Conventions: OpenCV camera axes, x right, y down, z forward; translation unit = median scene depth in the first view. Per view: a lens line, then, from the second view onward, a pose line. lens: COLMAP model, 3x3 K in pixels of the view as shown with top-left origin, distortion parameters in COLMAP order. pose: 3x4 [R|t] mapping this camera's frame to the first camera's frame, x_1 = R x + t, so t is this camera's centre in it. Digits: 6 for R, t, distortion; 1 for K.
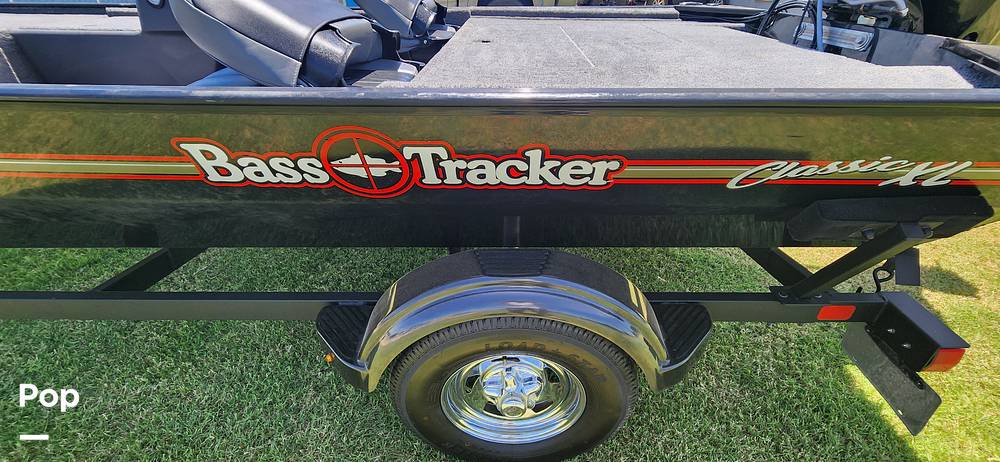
lens RADIAL K [[410.5, 0, 500.0], [0, 410.5, 231.0], [0, 0, 1]] dist [0.002688, -0.002920]
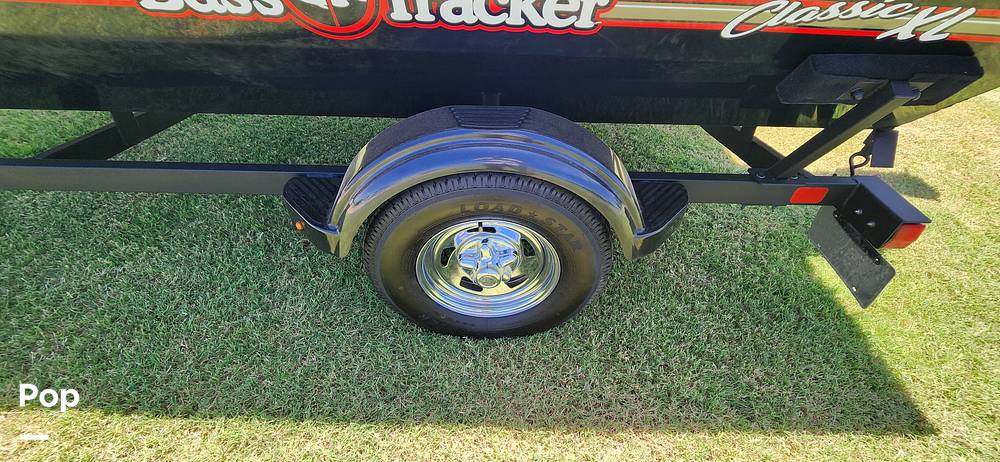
lens RADIAL K [[407.9, 0, 499.9], [0, 407.9, 233.3], [0, 0, 1]] dist [0.004573, -0.004211]
pose [[0.998709, 0.014143, 0.048795, 0.008295], [-0.021893, 0.986523, 0.162152, 0.138540], [-0.045844, -0.163011, 0.985559, 0.025031]]
